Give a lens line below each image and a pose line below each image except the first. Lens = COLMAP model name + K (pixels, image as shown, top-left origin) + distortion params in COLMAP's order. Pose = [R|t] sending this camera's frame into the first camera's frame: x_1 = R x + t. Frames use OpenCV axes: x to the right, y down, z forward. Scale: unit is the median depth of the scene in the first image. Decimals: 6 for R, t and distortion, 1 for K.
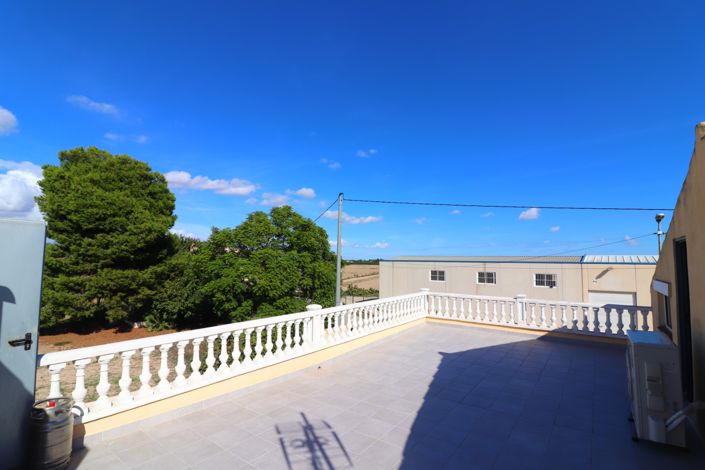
lens RADIAL K [[324.8, 0, 354.9], [0, 324.8, 236.1], [0, 0, 1]] dist [-0.019269, -0.000018]
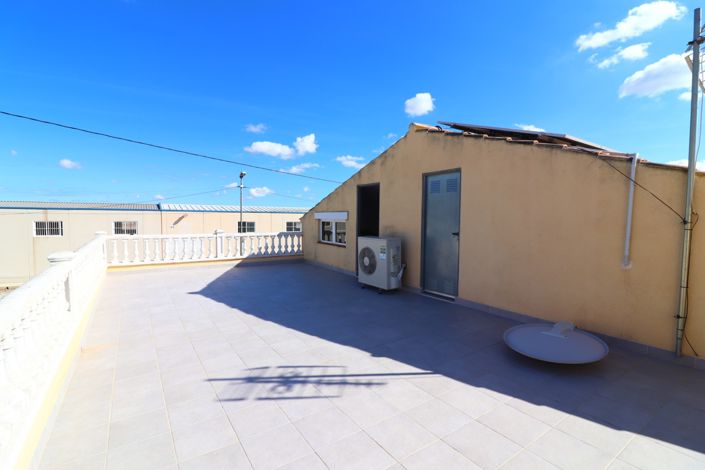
lens RADIAL K [[324.8, 0, 354.9], [0, 324.8, 236.1], [0, 0, 1]] dist [-0.019269, -0.000018]
pose [[0.340330, -0.066738, 0.937935, -0.364635], [-0.077835, 0.992055, 0.098832, 0.069632], [-0.937079, -0.106640, 0.332432, 0.252308]]
